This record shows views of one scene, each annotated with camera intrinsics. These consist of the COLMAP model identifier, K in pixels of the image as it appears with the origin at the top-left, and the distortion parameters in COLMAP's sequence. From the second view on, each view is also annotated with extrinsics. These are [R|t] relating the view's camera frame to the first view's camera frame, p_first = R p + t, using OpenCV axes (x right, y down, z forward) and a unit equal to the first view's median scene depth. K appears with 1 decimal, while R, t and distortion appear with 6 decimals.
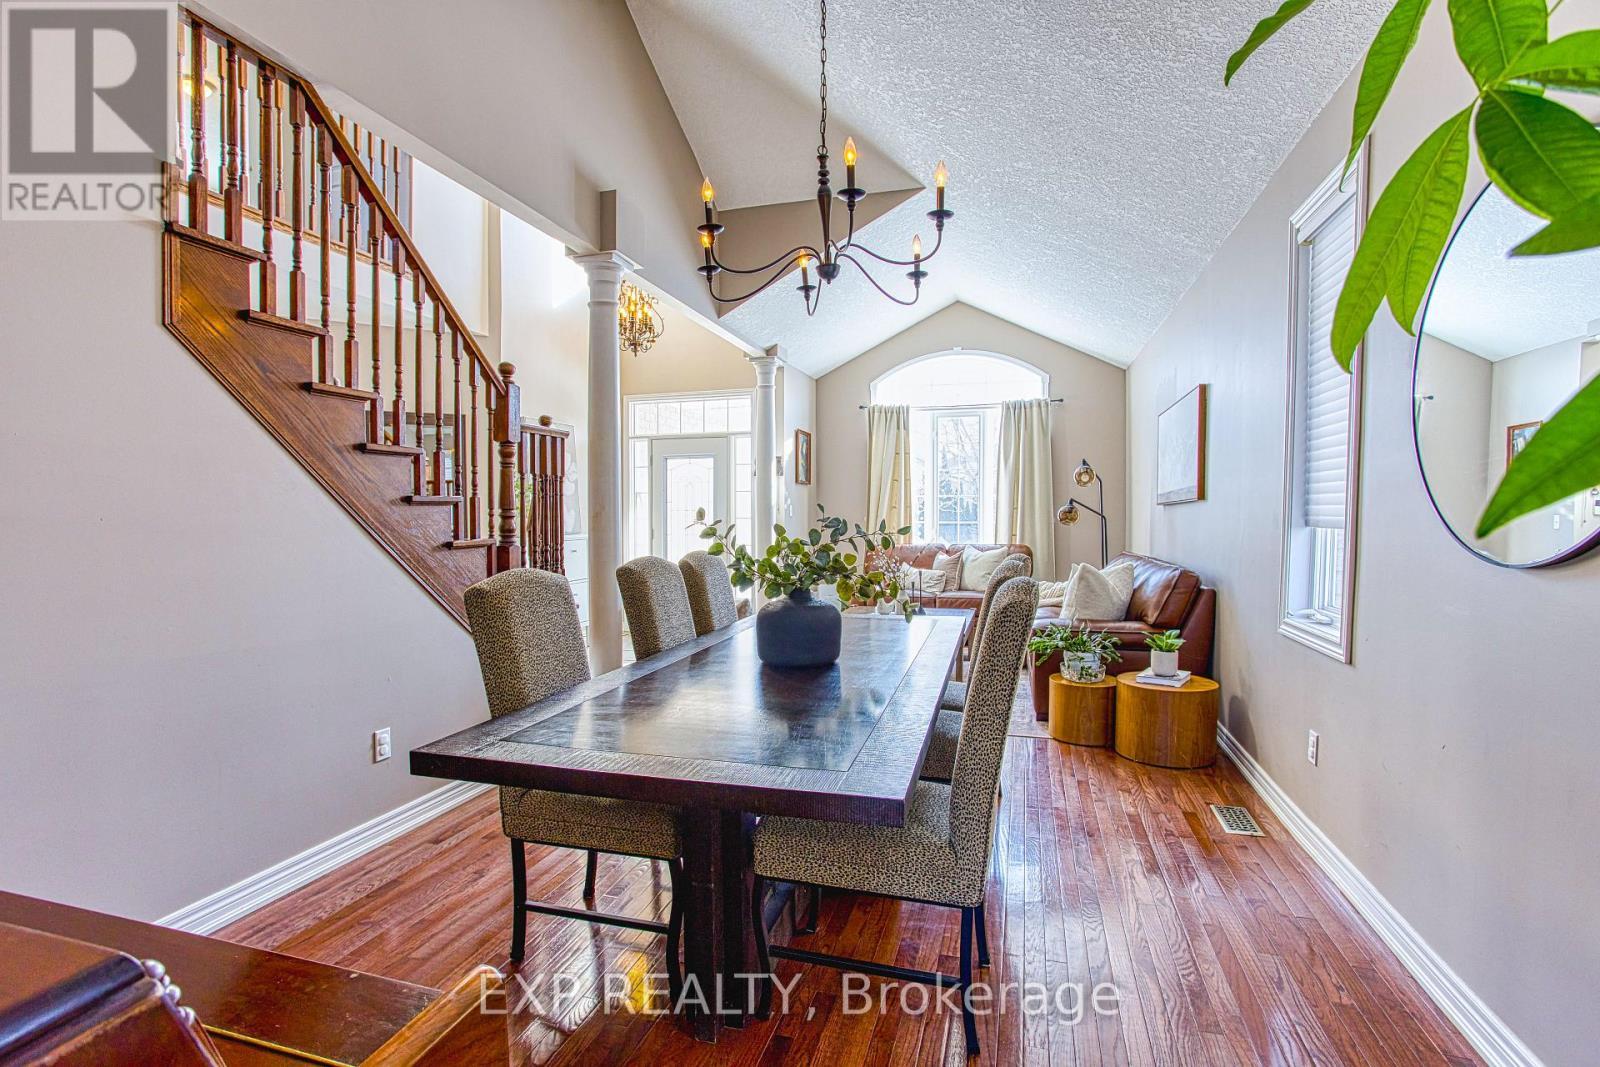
lens RADIAL K [[774.9, 0, 809.2], [0, 774.9, 533.5], [0, 0, 1]] dist [-0.040272, 0.008314]
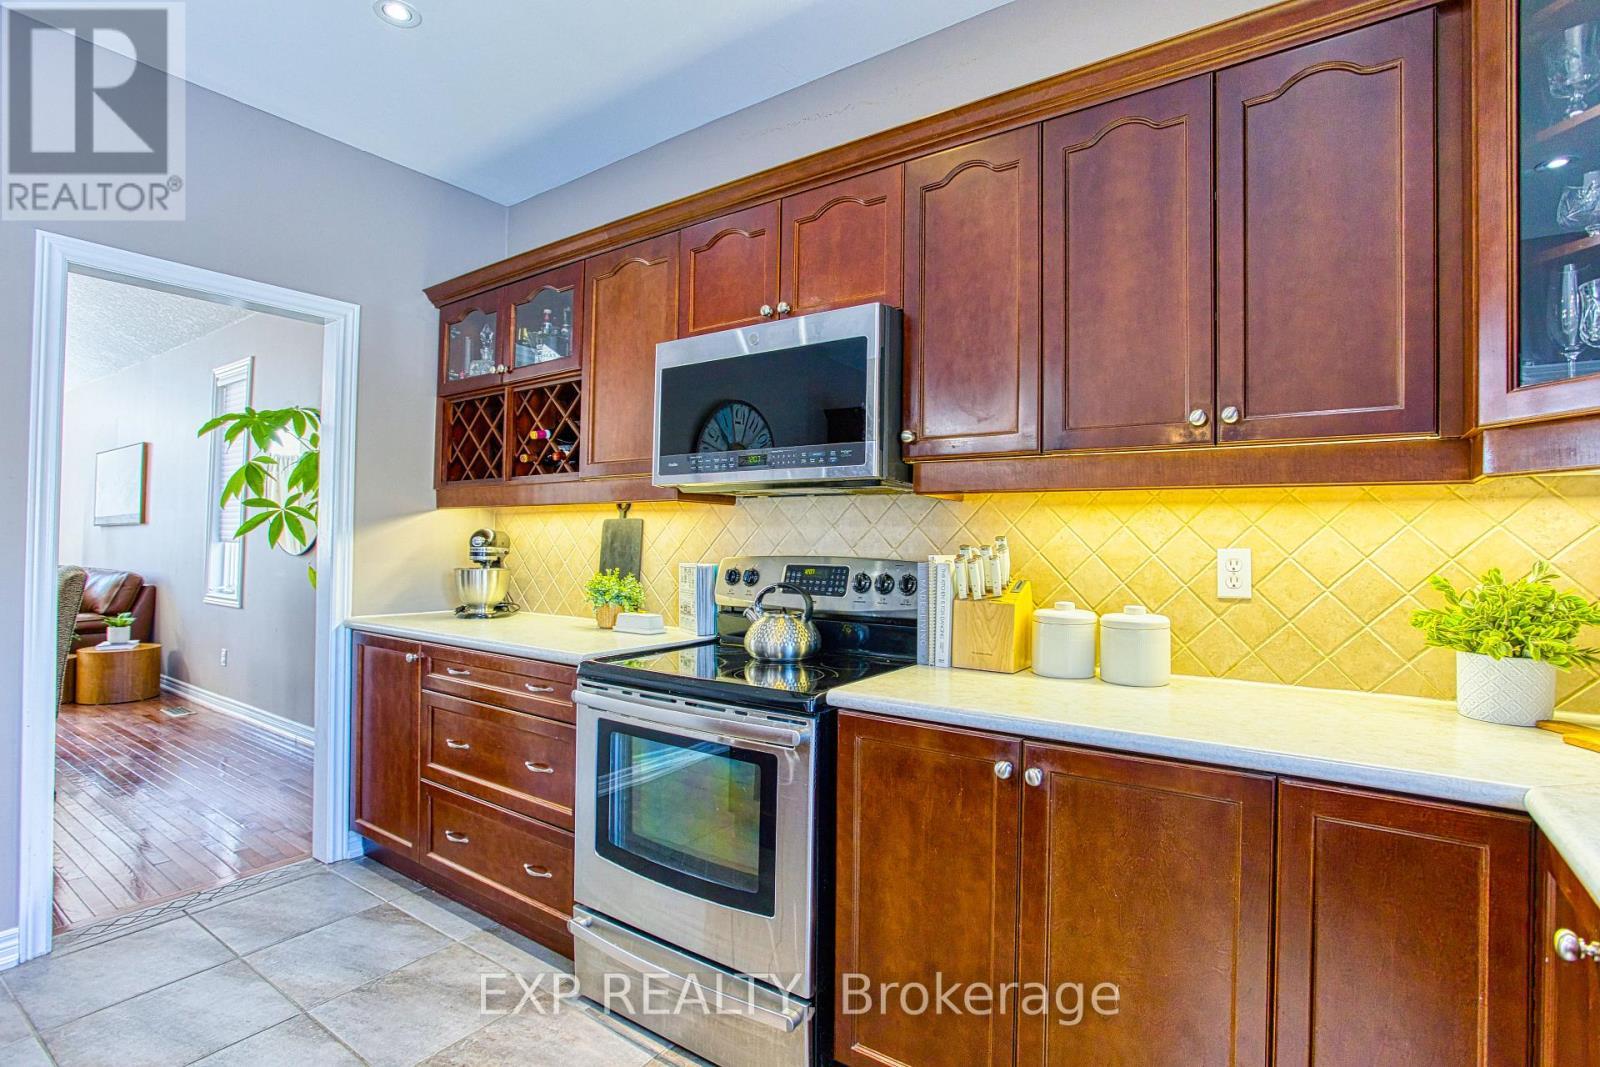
lens RADIAL K [[774.9, 0, 810.0], [0, 774.9, 534.0], [0, 0, 1]] dist [-0.040272, 0.008314]
pose [[0.331746, 0.017335, 0.943210, -0.458093], [0.009372, 0.999721, -0.021670, 0.019421], [-0.943322, 0.016028, 0.331491, -0.723612]]
